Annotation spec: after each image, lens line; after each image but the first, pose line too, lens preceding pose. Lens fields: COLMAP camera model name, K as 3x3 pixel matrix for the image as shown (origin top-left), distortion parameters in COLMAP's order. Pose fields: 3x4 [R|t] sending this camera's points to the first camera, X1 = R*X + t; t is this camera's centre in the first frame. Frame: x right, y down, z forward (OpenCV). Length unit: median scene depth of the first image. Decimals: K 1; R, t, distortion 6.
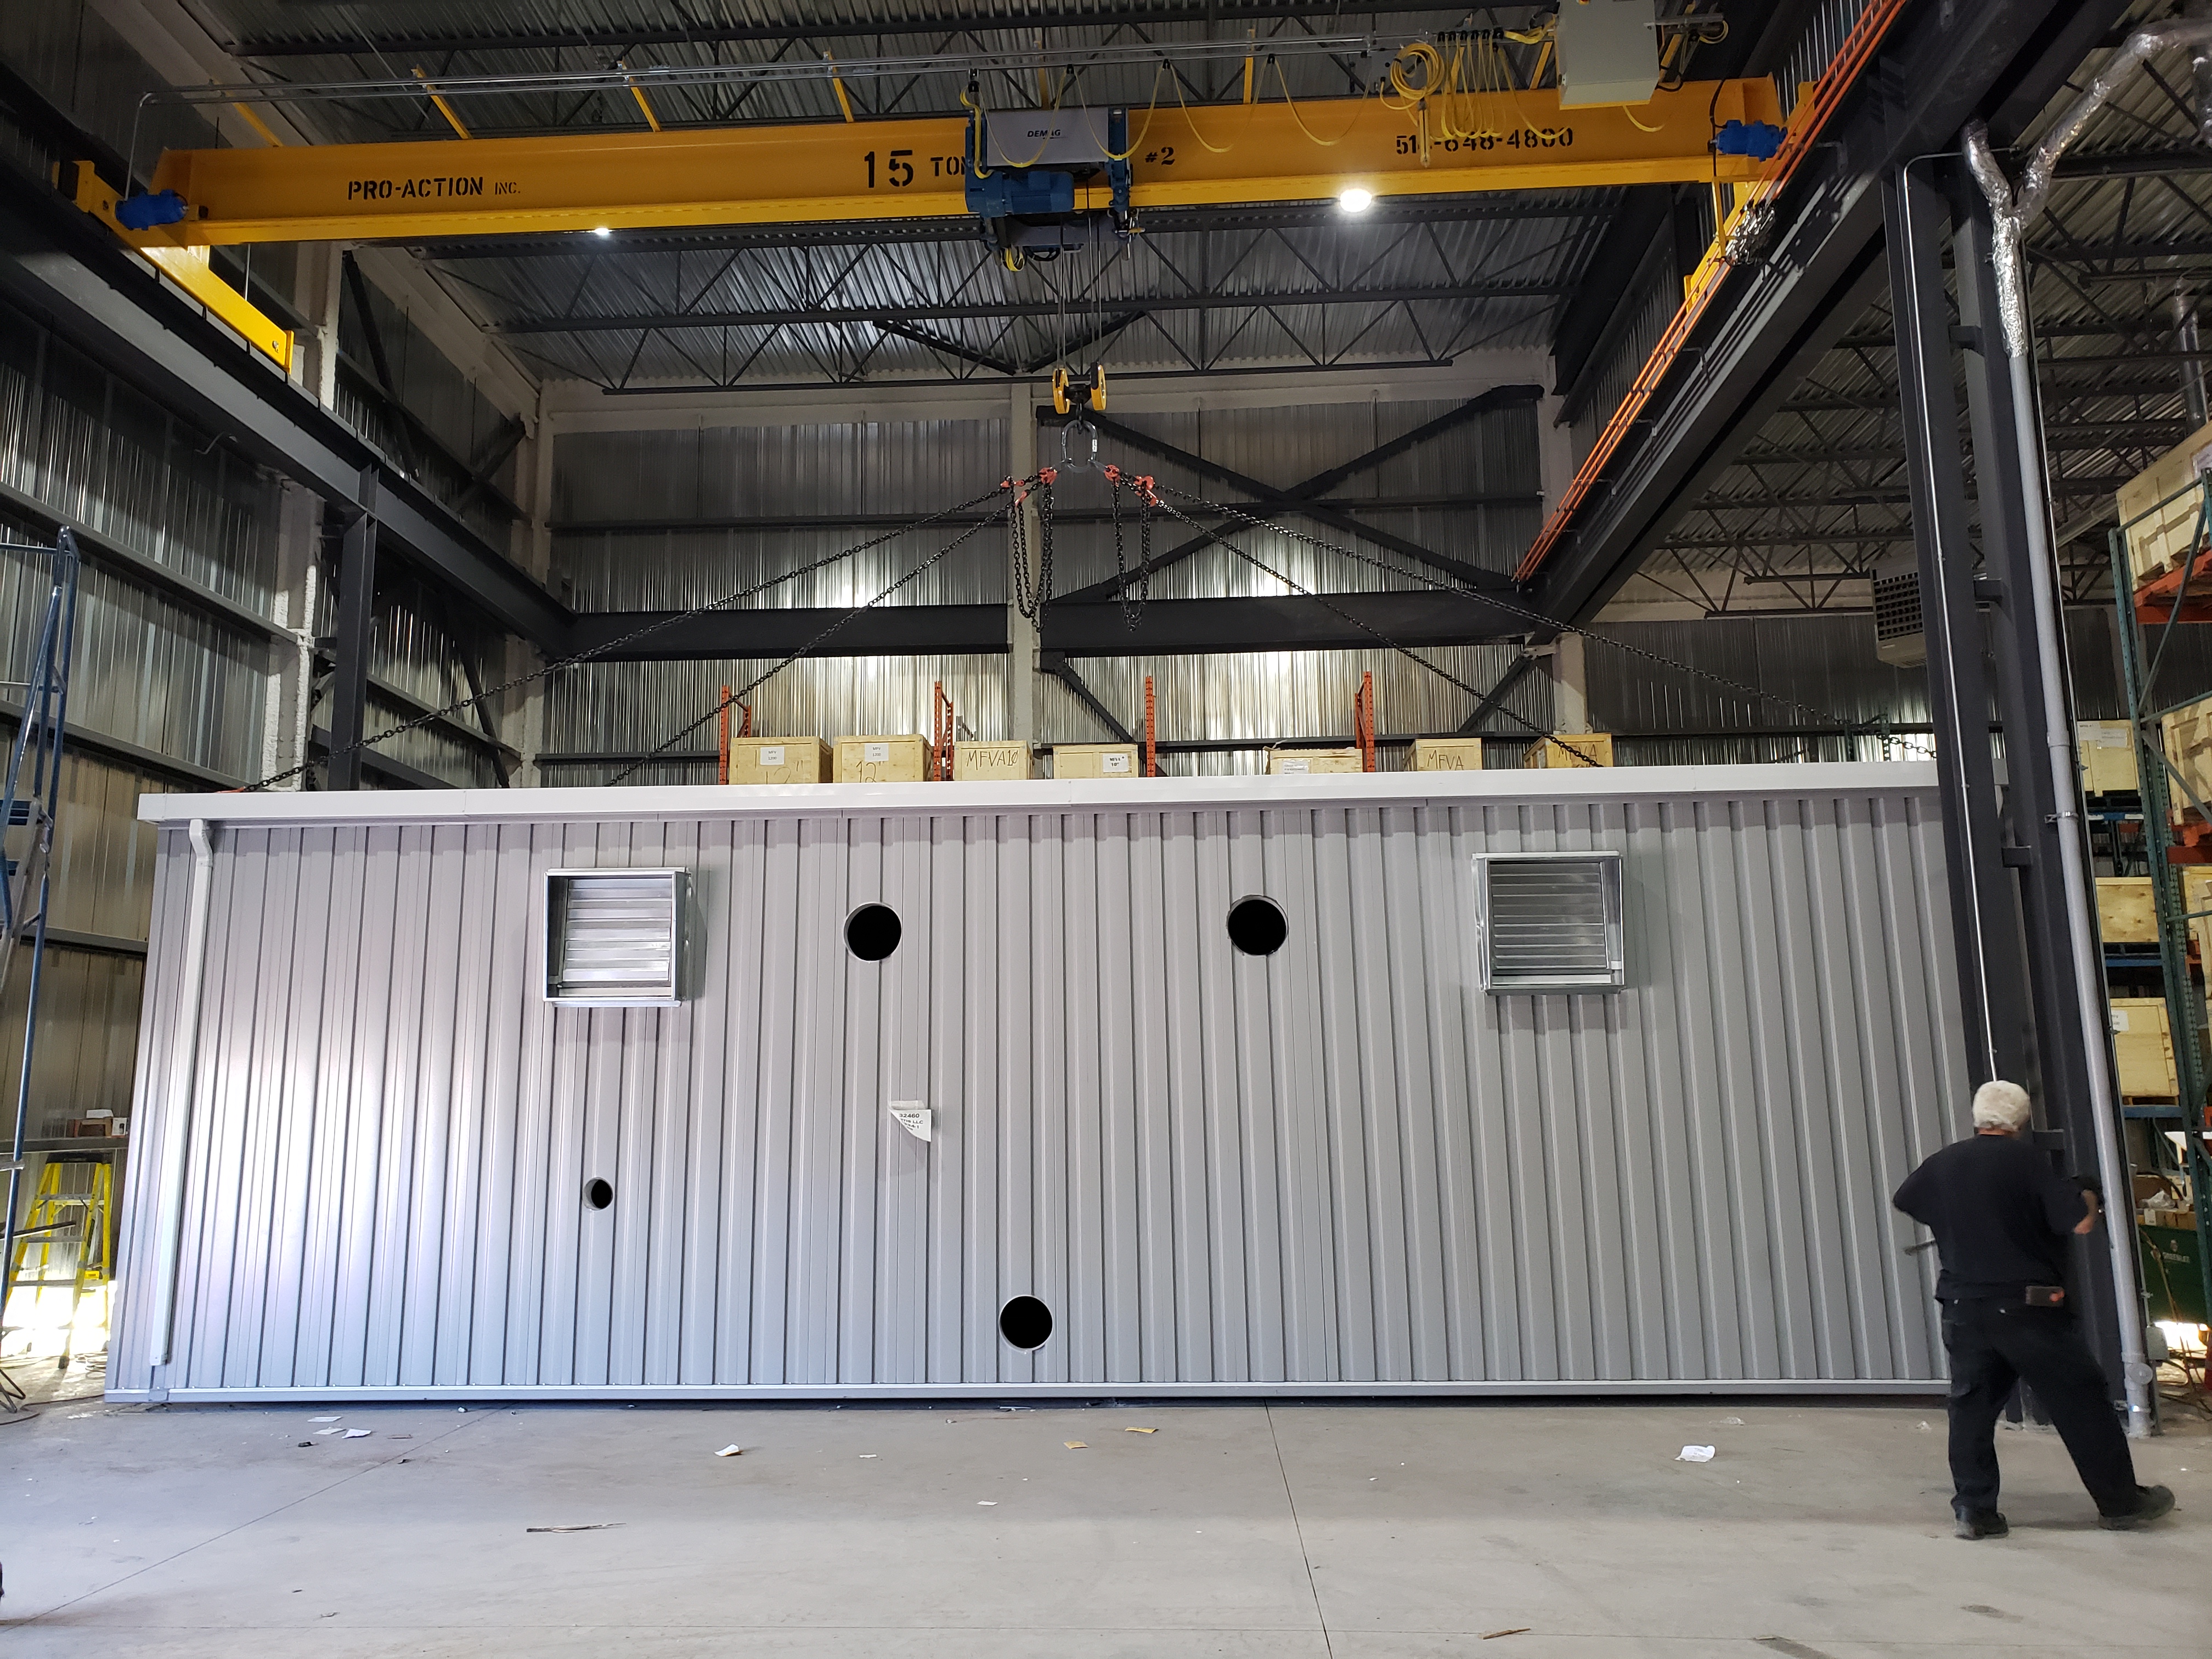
lens RADIAL K [[1712.7, 0, 1081.0], [0, 1712.7, 777.1], [0, 0, 1]] dist [0.081199, -0.059107]
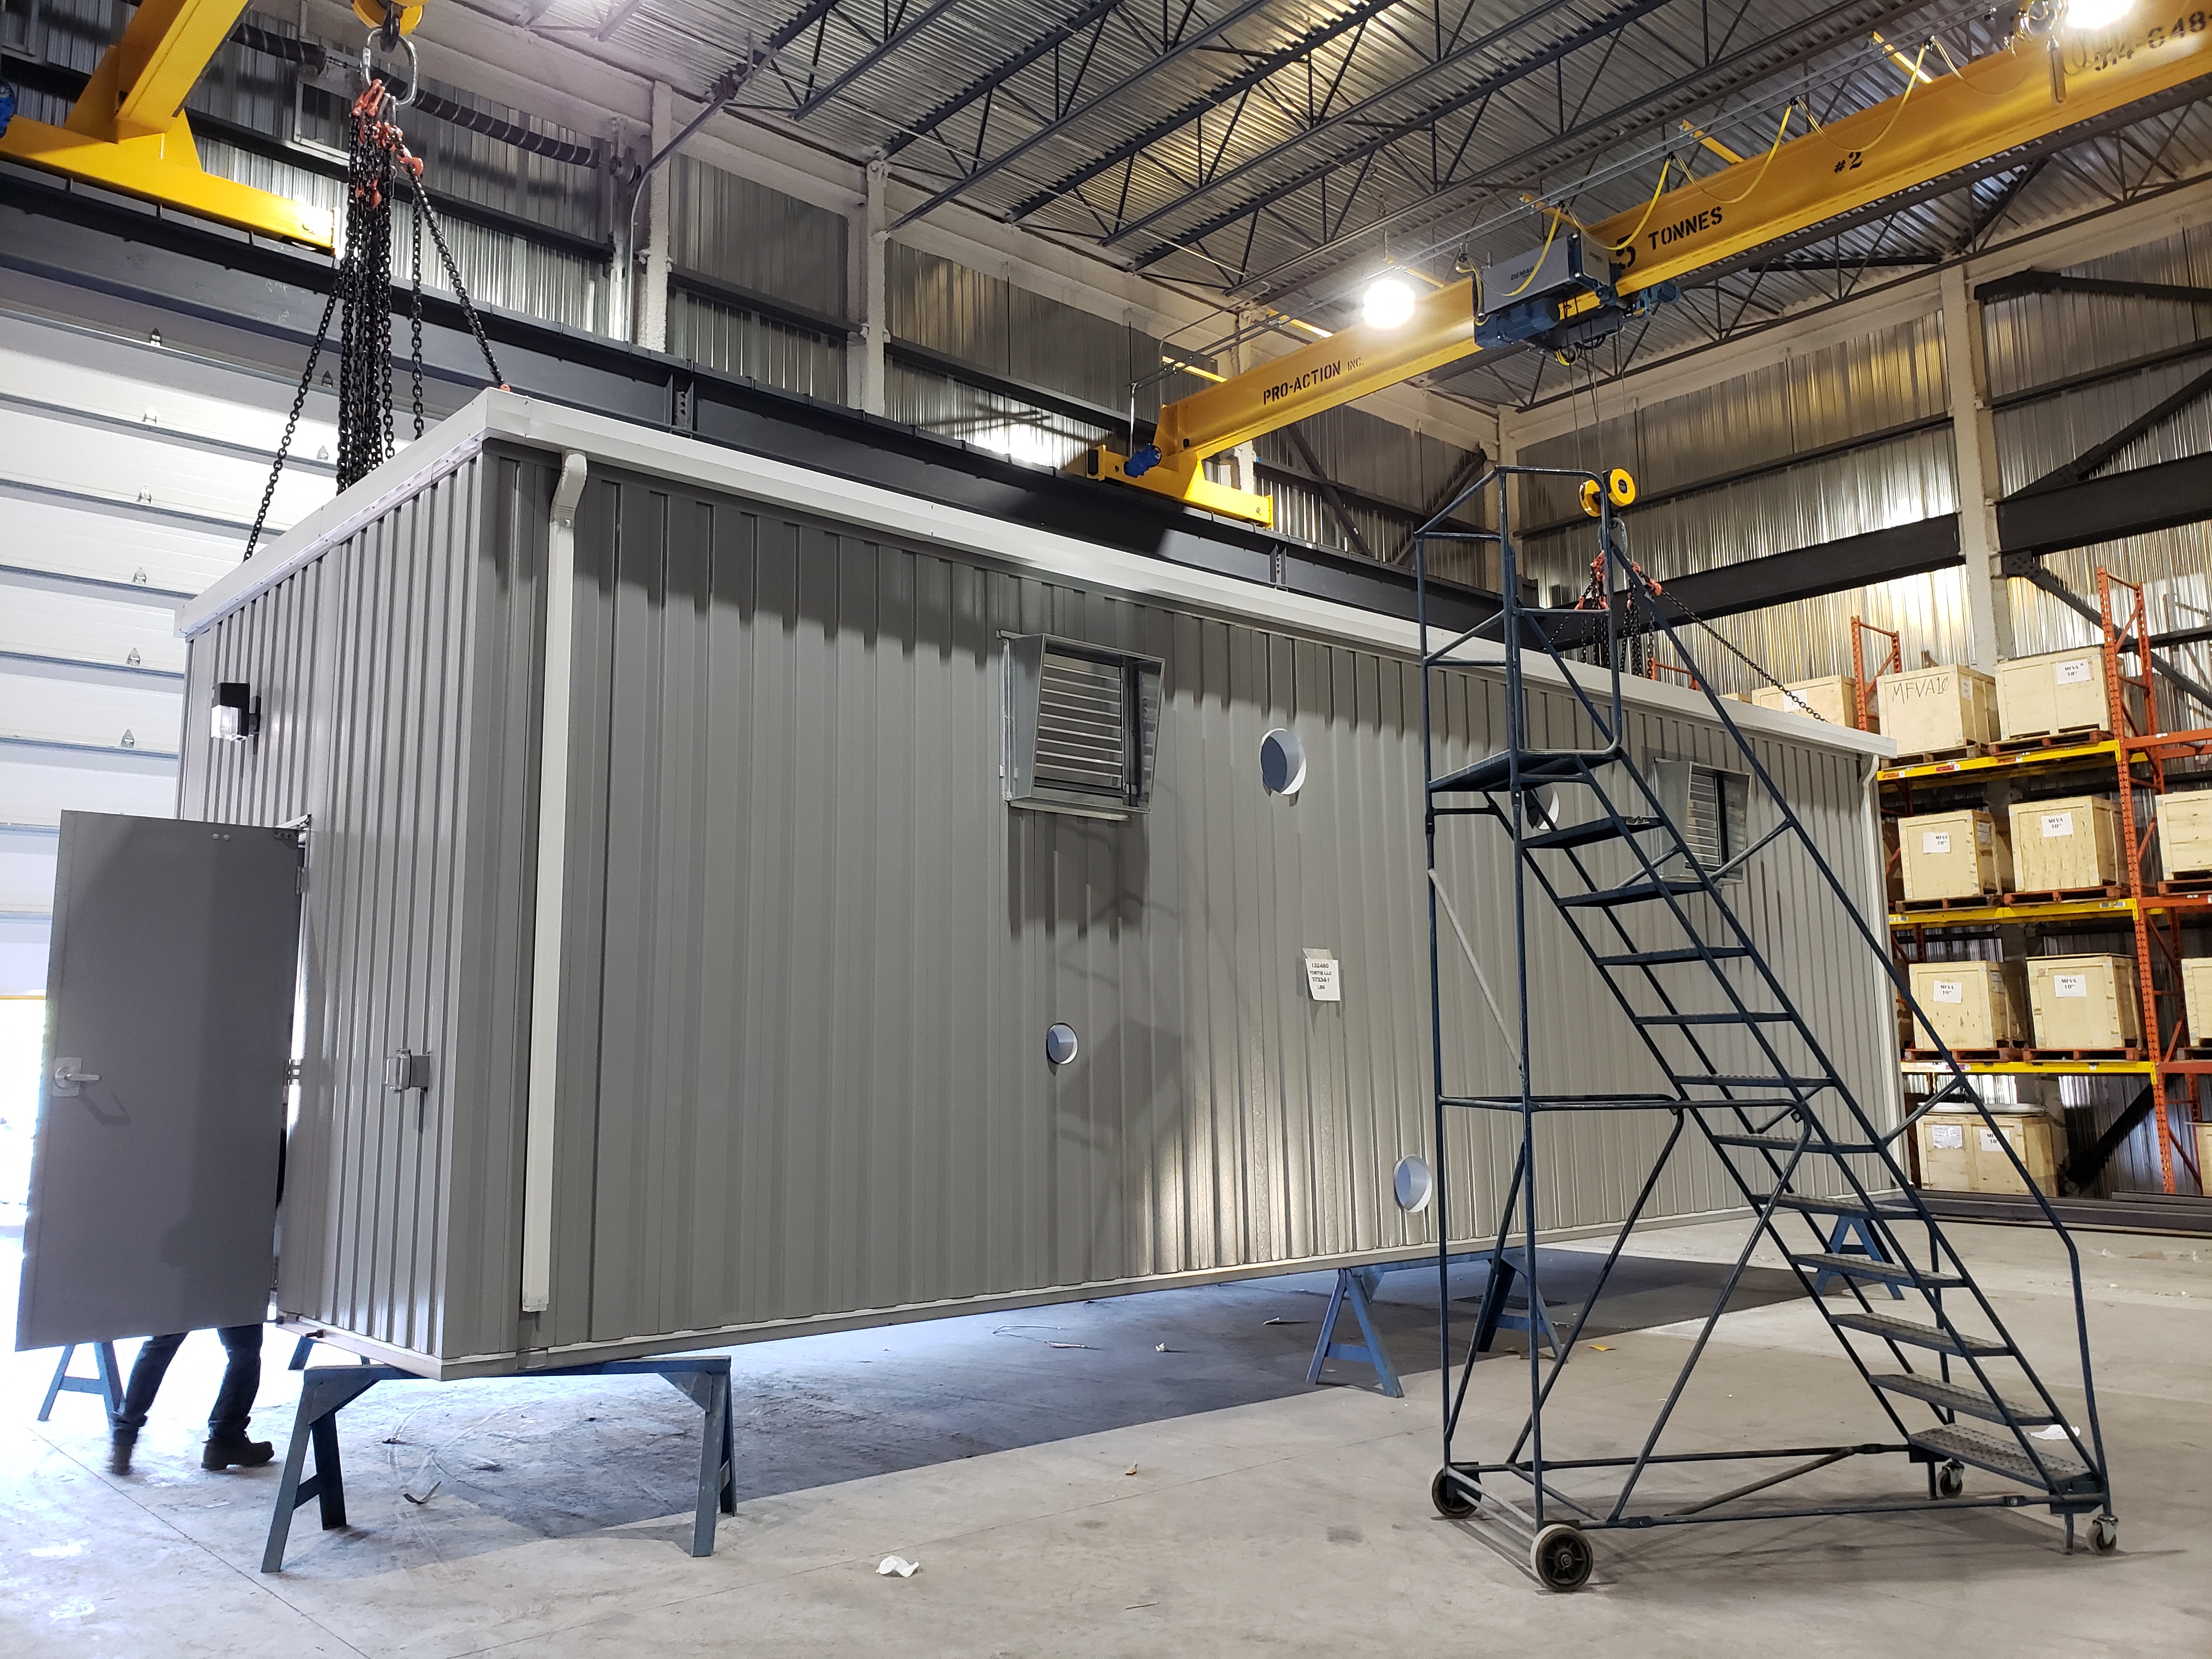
lens RADIAL K [[1723.8, 0, 1099.0], [0, 1723.8, 793.3], [0, 0, 1]] dist [0.017687, 0.003056]
pose [[0.716512, -0.111307, -0.688637, 0.248261], [0.138743, 0.990204, -0.015692, -0.000158], [0.683638, -0.084300, 0.724936, -0.006886]]
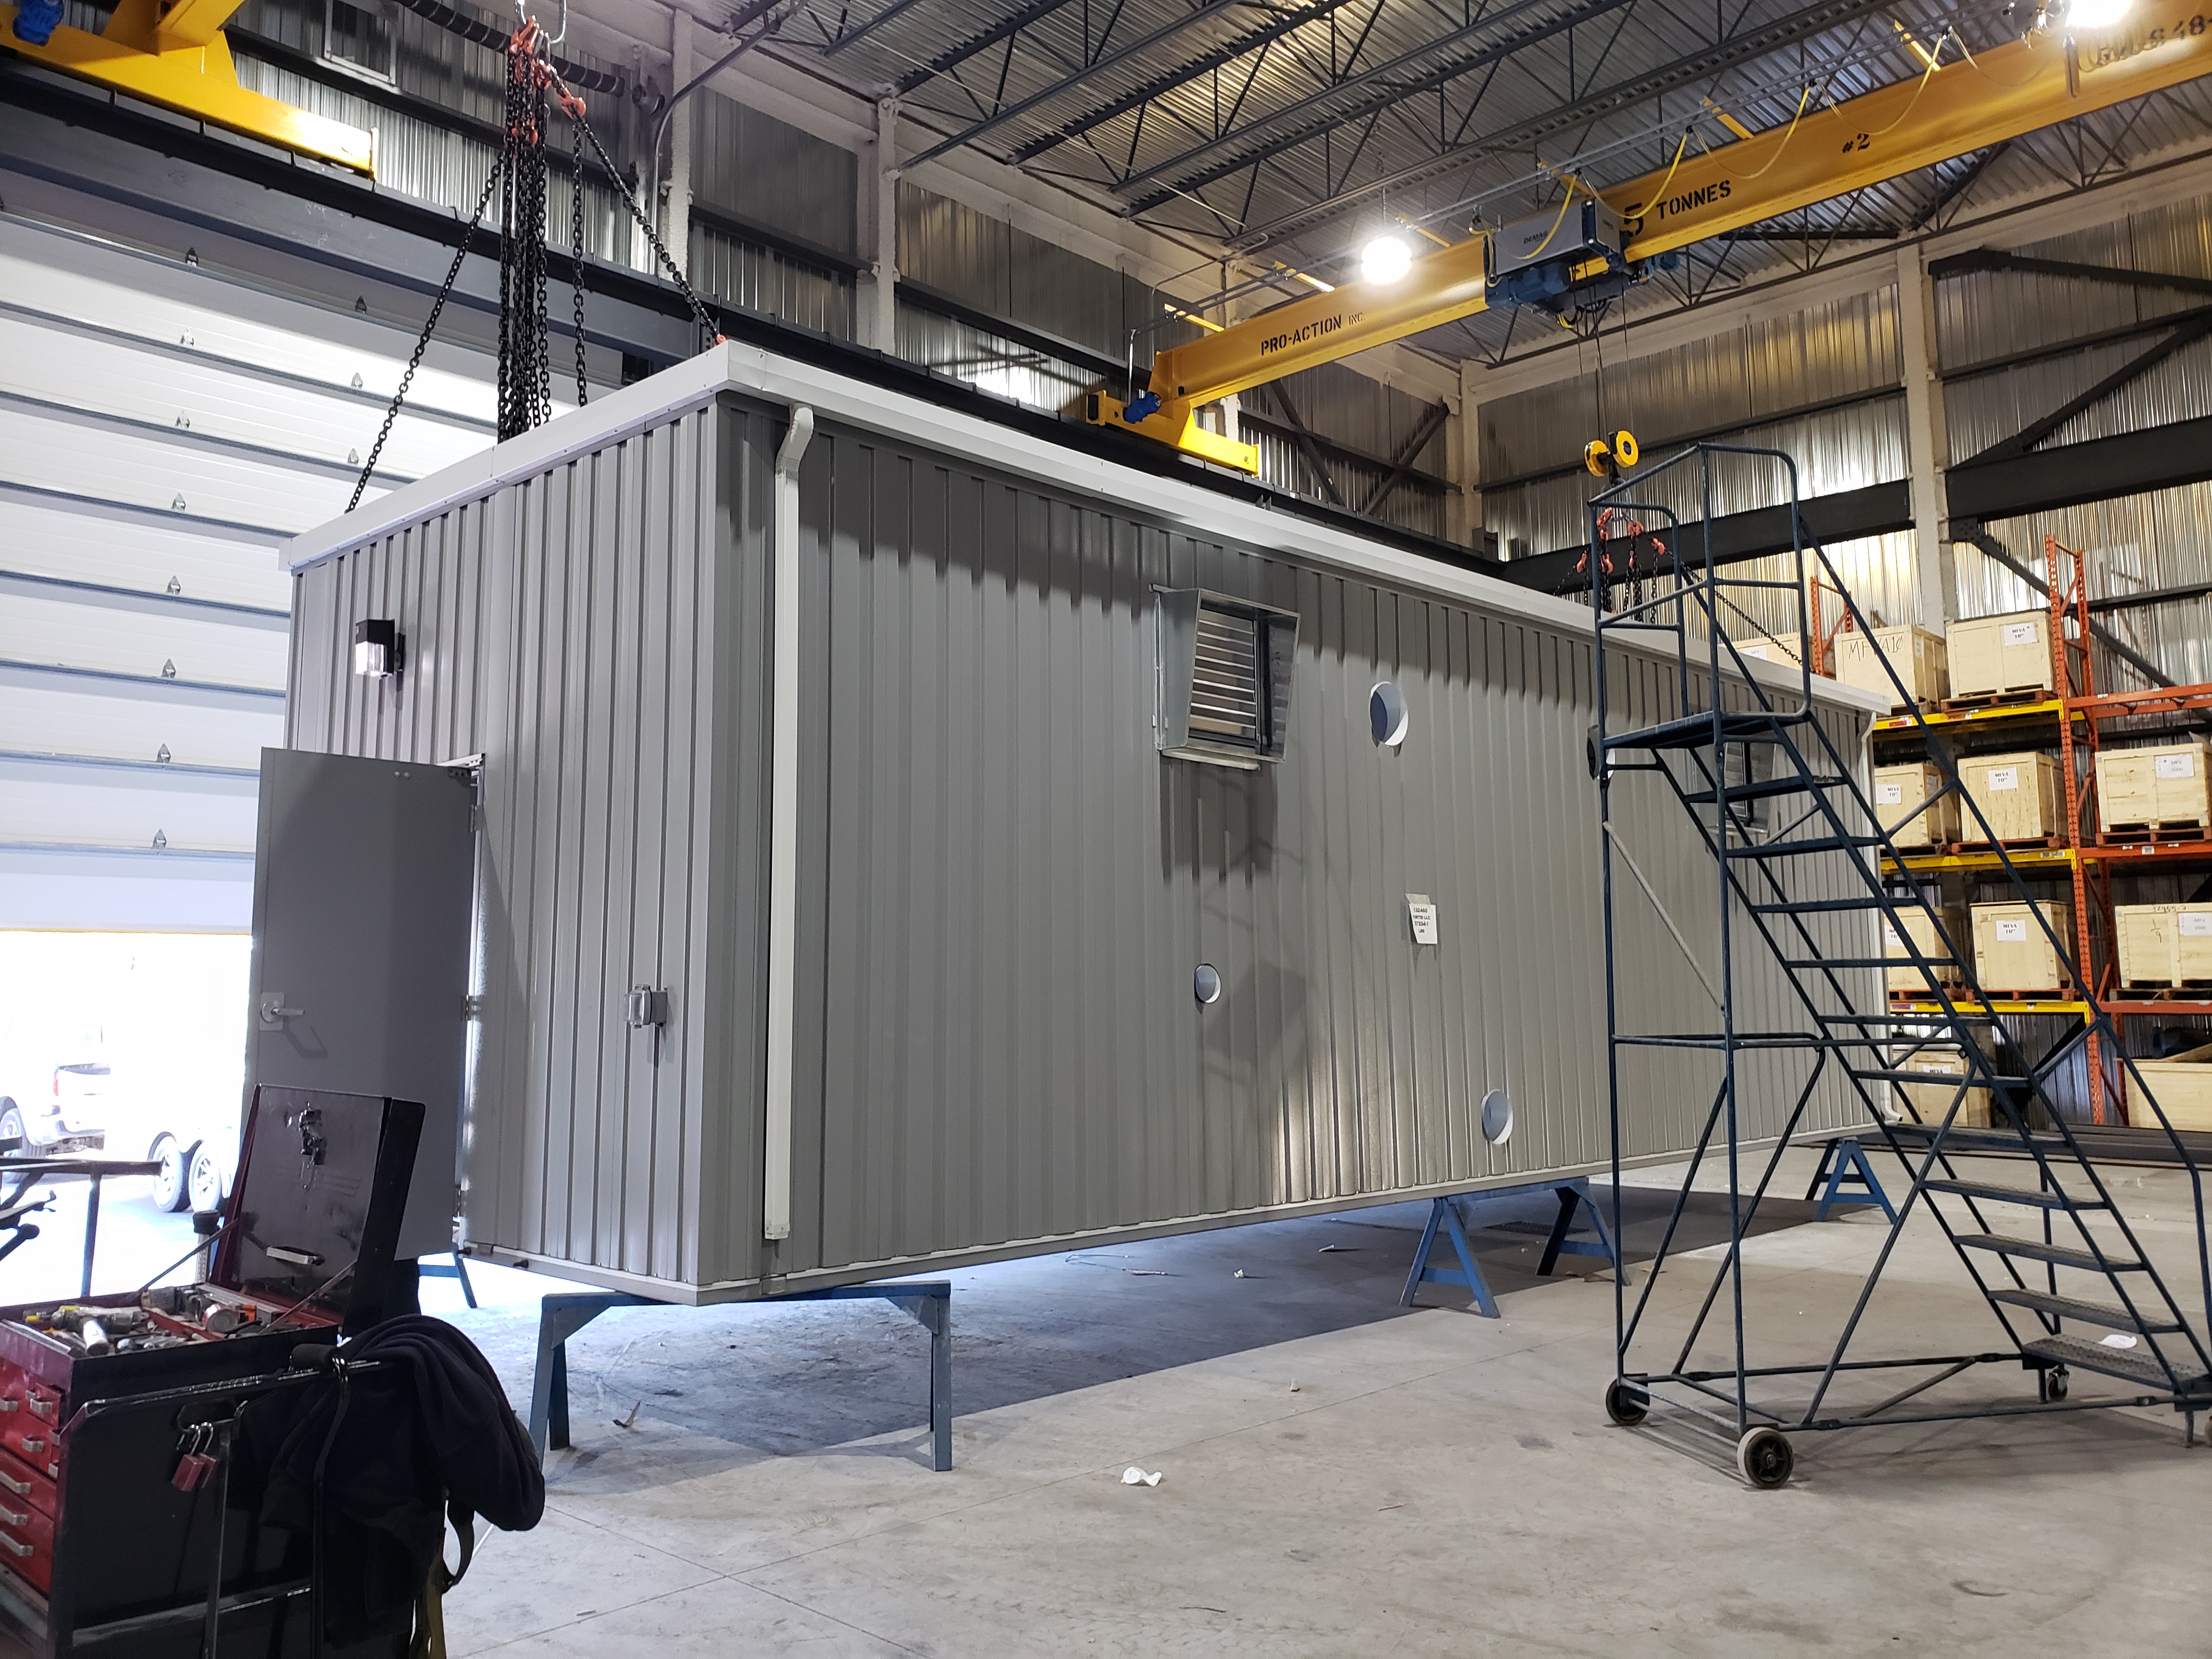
lens RADIAL K [[1726.0, 0, 1099.8], [0, 1726.0, 774.6], [0, 0, 1]] dist [0.010567, 0.011897]
pose [[0.766781, -0.084092, -0.636377, 0.212158], [0.124838, 0.991989, 0.019336, -0.010649], [0.629653, -0.094270, 0.771136, -0.056847]]
